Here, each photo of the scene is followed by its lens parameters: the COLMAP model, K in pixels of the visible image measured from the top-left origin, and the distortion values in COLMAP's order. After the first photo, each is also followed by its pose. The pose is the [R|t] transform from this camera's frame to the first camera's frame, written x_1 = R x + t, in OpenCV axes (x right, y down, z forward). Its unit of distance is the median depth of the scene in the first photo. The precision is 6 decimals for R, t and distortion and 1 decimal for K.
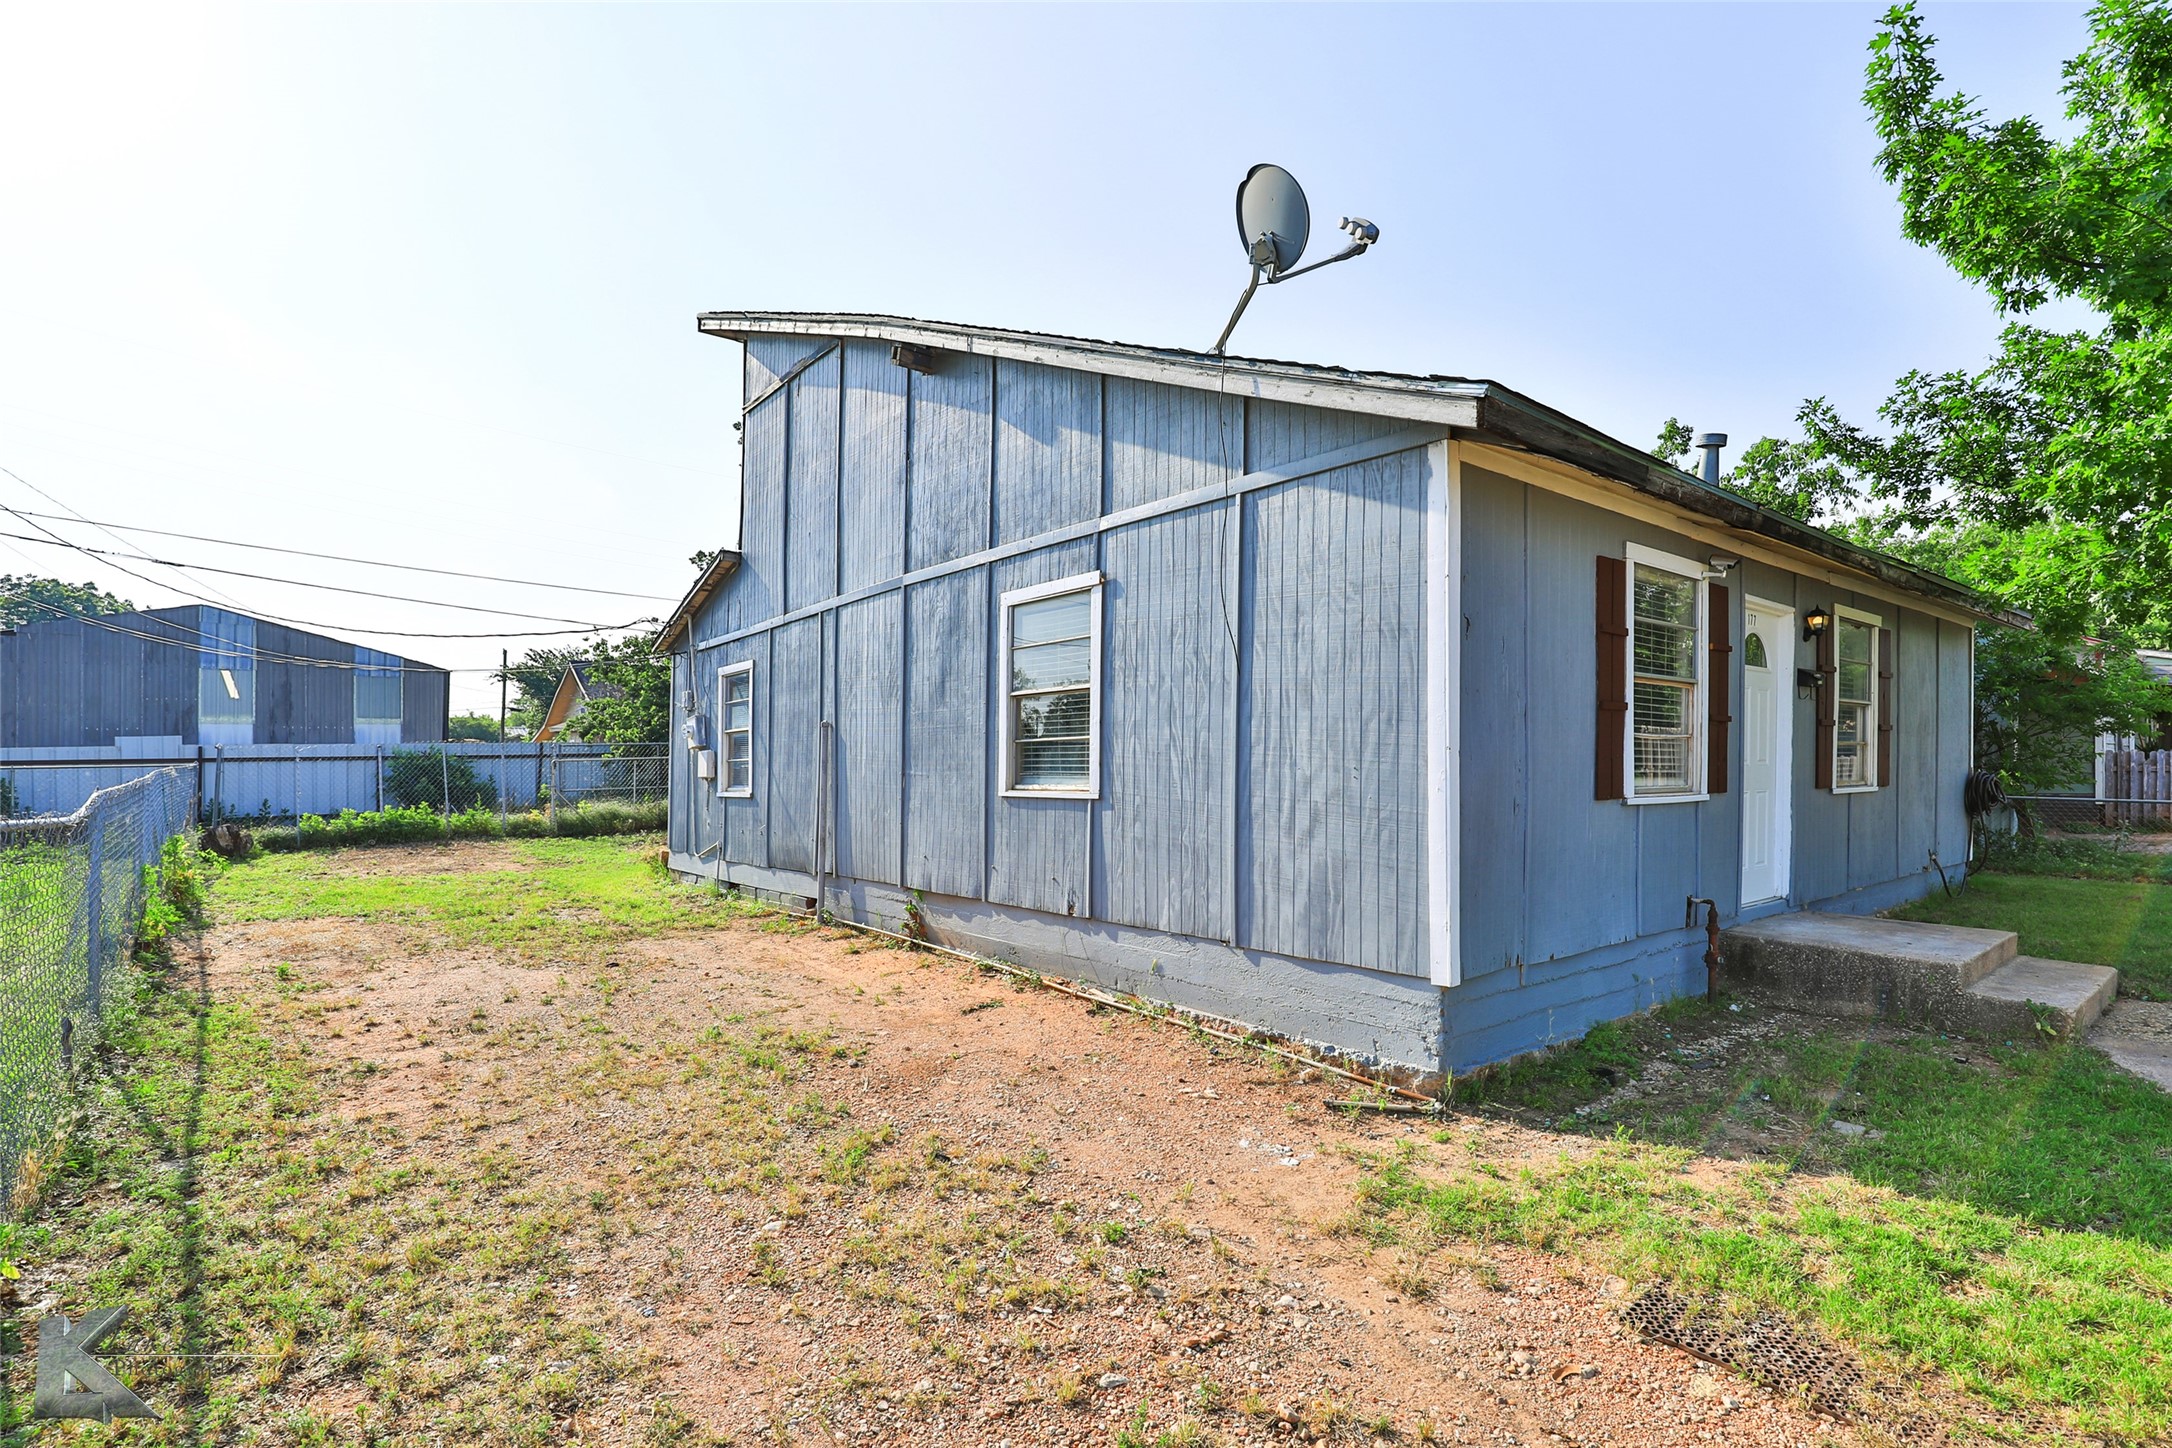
lens RADIAL K [[1040.4, 0, 1091.9], [0, 1040.4, 739.2], [0, 0, 1]] dist [-0.004492, 0.000132]
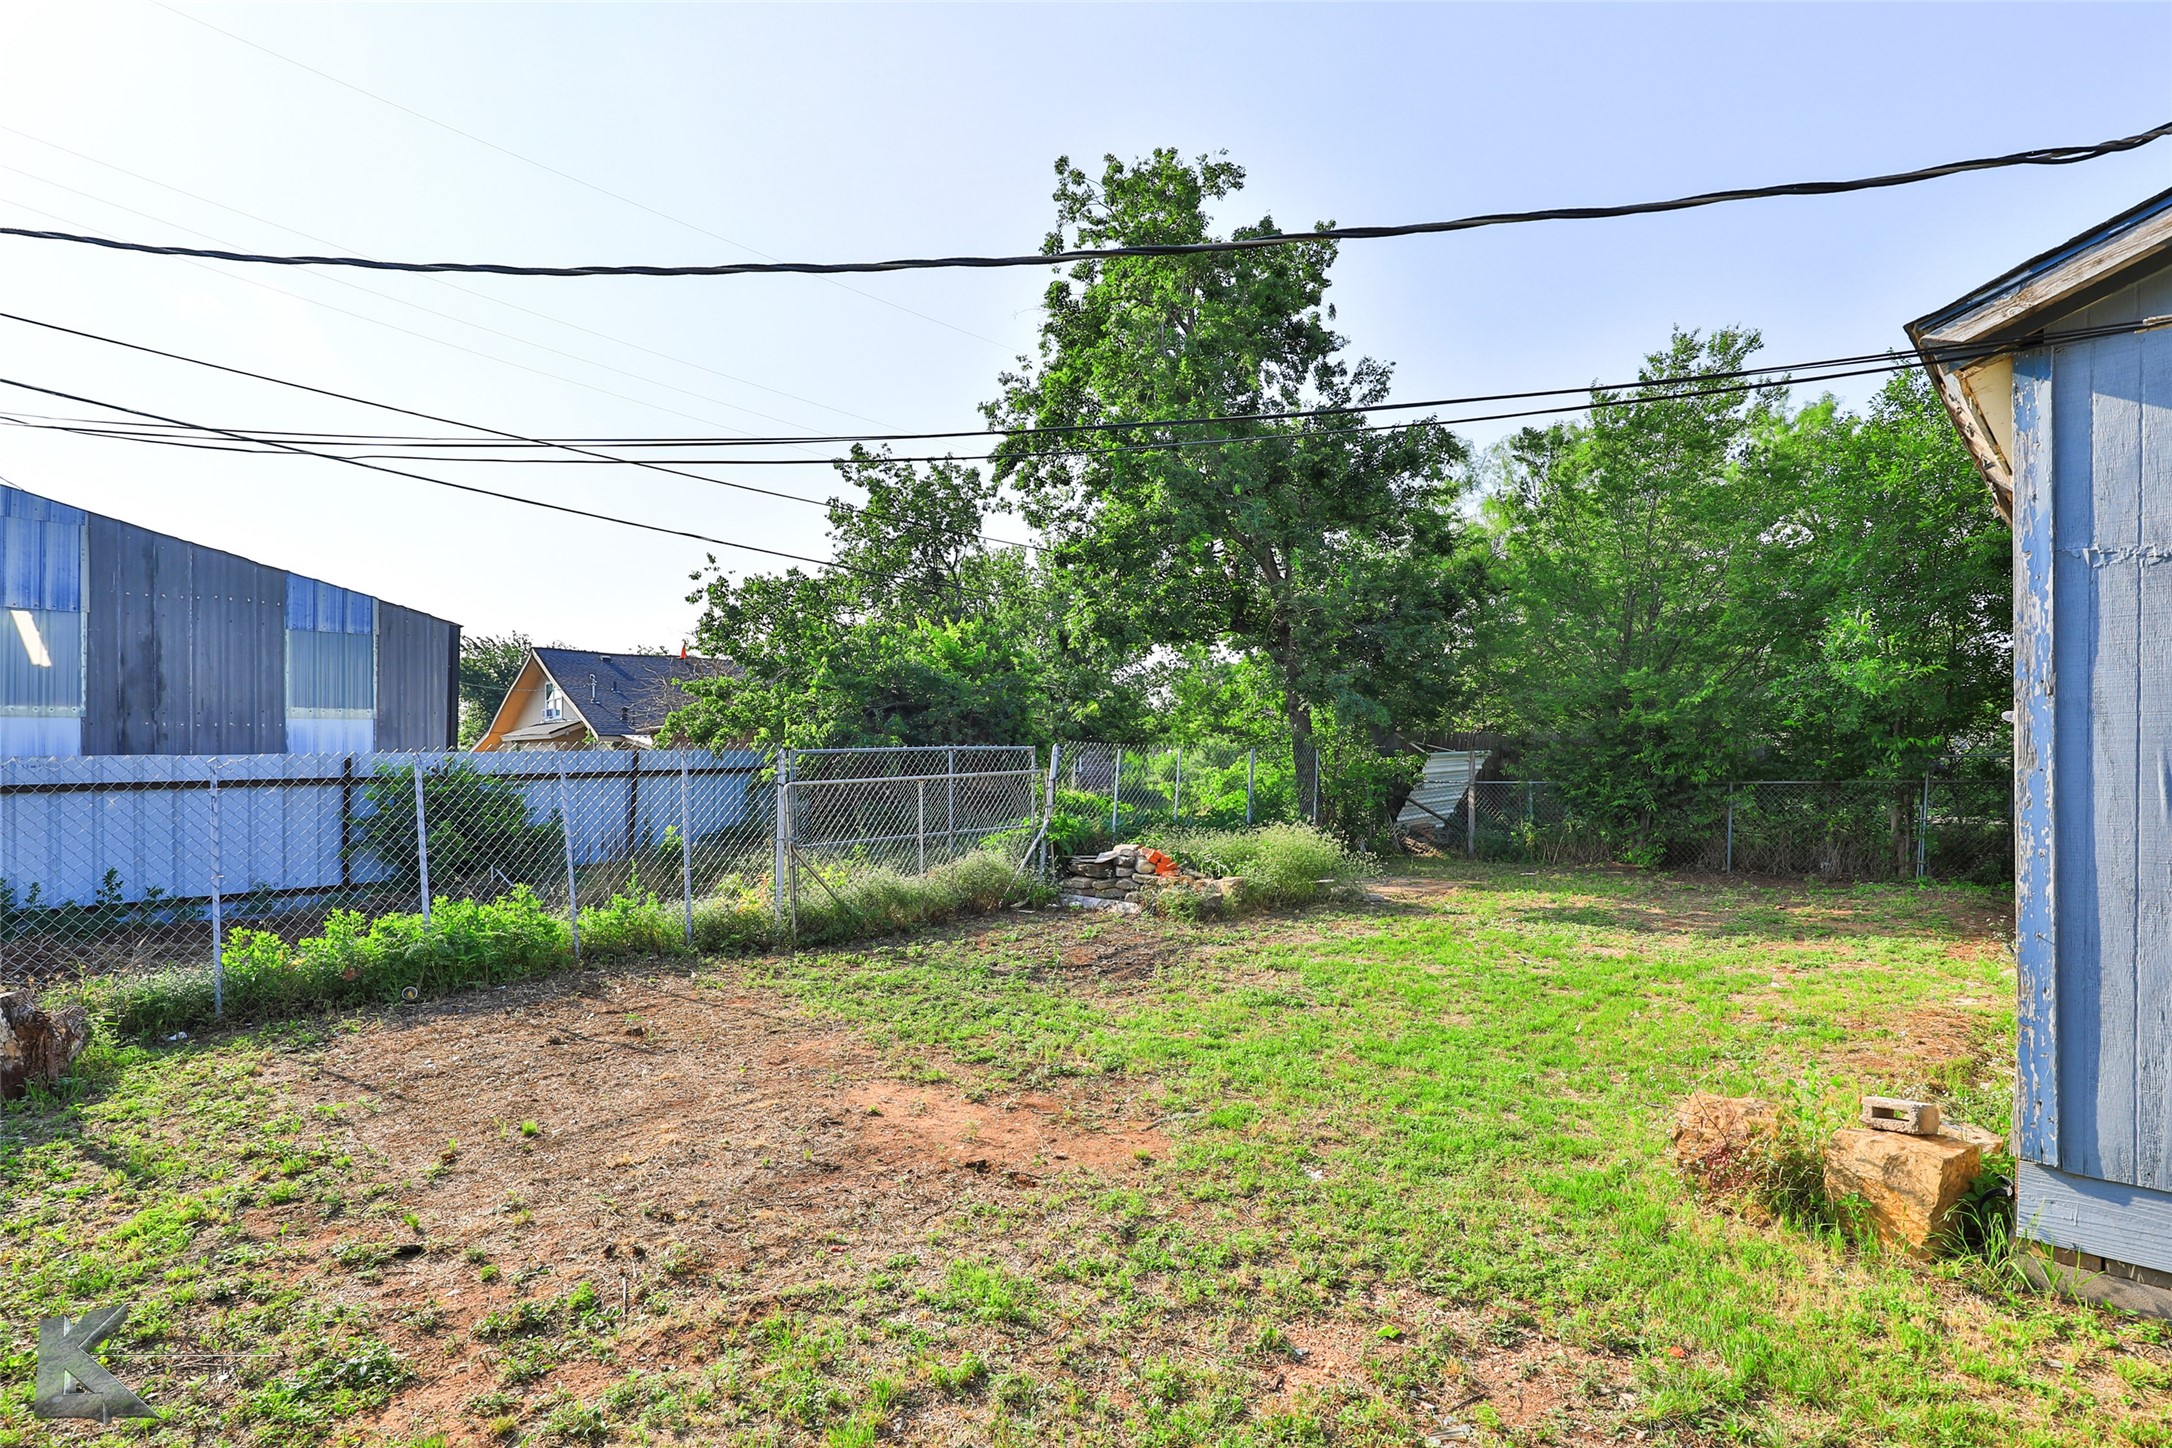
lens RADIAL K [[1040.4, 0, 1091.9], [0, 1040.4, 739.2], [0, 0, 1]] dist [-0.004492, 0.000132]
pose [[0.994992, -0.005887, 0.099779, -0.494586], [0.006950, 0.999923, -0.010311, 0.006695], [-0.099711, 0.010952, 0.994956, 0.601559]]
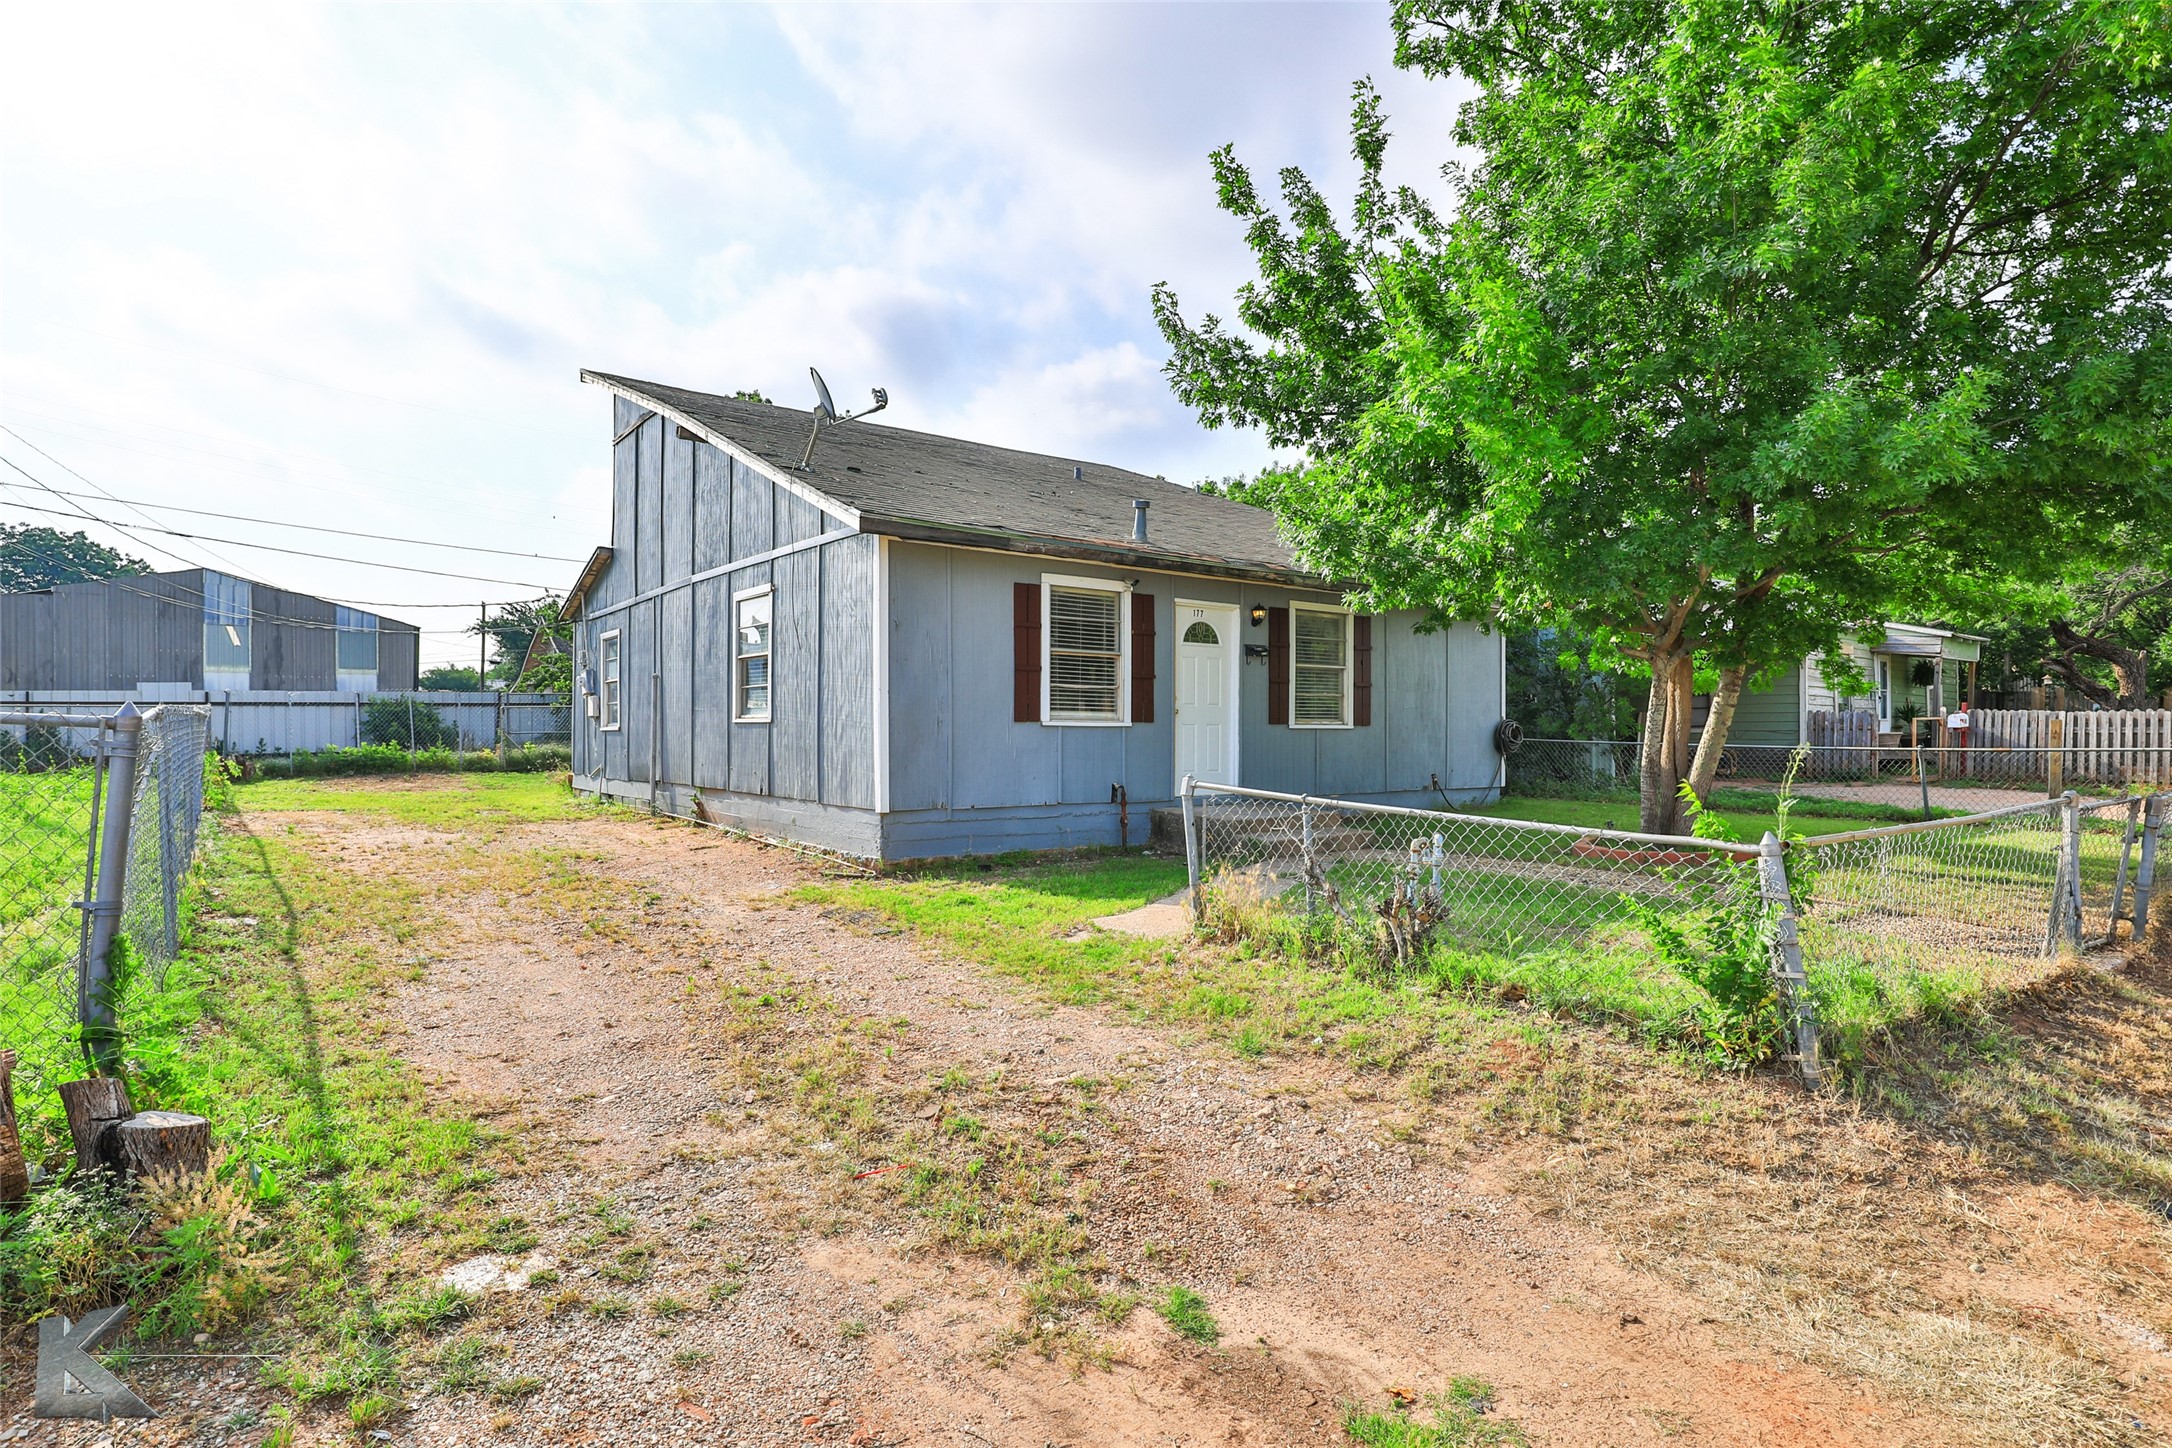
lens RADIAL K [[1167.5, 0, 1086.0], [0, 1167.5, 724.0], [0, 0, 1]] dist [0.002067, 0.001288]
pose [[0.998748, 0.011307, -0.048740, 0.230378], [-0.010312, 0.999734, 0.020614, 0.006921], [0.048960, -0.020086, 0.998599, -0.320027]]
